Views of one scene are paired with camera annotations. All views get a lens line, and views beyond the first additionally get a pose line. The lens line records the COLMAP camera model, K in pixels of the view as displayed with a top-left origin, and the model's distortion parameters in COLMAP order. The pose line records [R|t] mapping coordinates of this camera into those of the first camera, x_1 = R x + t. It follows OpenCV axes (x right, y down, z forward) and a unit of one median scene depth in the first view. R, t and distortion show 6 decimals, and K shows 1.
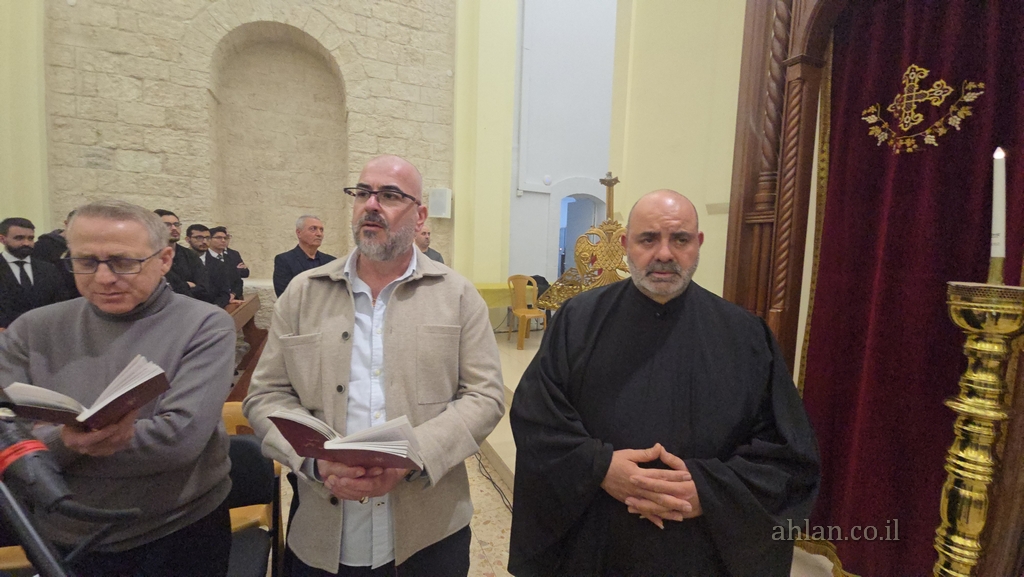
lens RADIAL K [[415.7, 0, 508.5], [0, 415.7, 289.4], [0, 0, 1]] dist [0.012821, -0.010512]
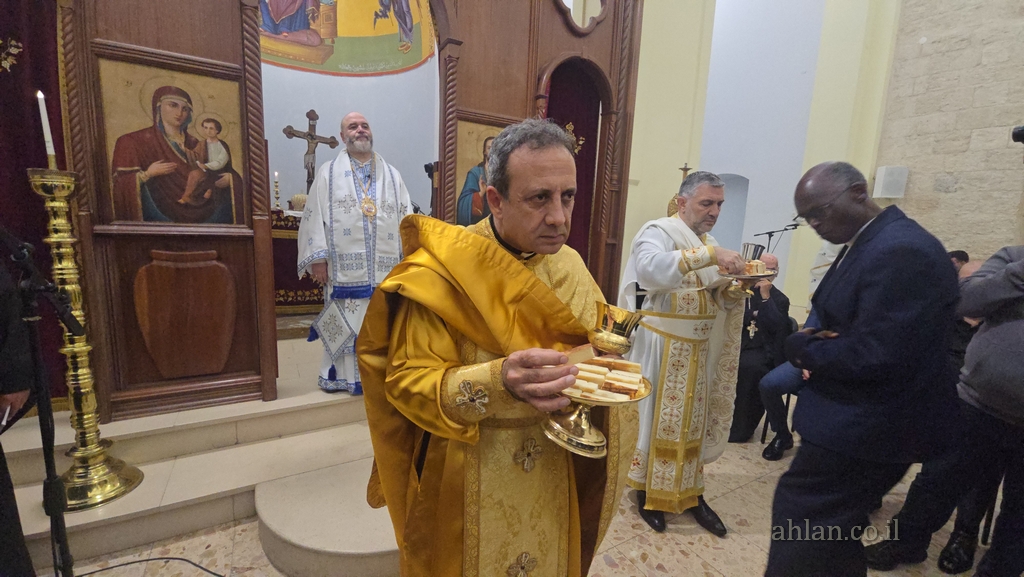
lens RADIAL K [[407.7, 0, 506.2], [0, 407.7, 289.9], [0, 0, 1]] dist [0.012878, -0.013525]
pose [[-0.113919, -0.187588, 0.975619, -0.152987], [0.052881, 0.979475, 0.194505, 0.045807], [-0.992082, 0.073750, -0.101661, -0.129534]]
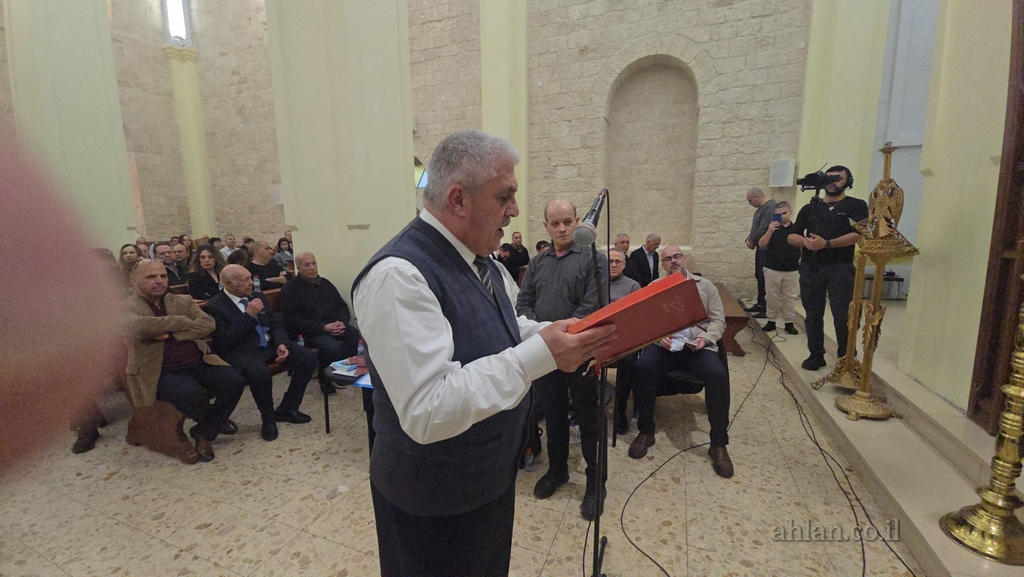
lens RADIAL K [[414.7, 0, 509.1], [0, 414.7, 289.5], [0, 0, 1]] dist [-0.000918, -0.000763]
pose [[0.702480, 0.066846, -0.708557, 0.138480], [-0.034764, 0.997614, 0.059650, 0.062762], [0.710854, -0.017271, 0.703128, -0.302520]]
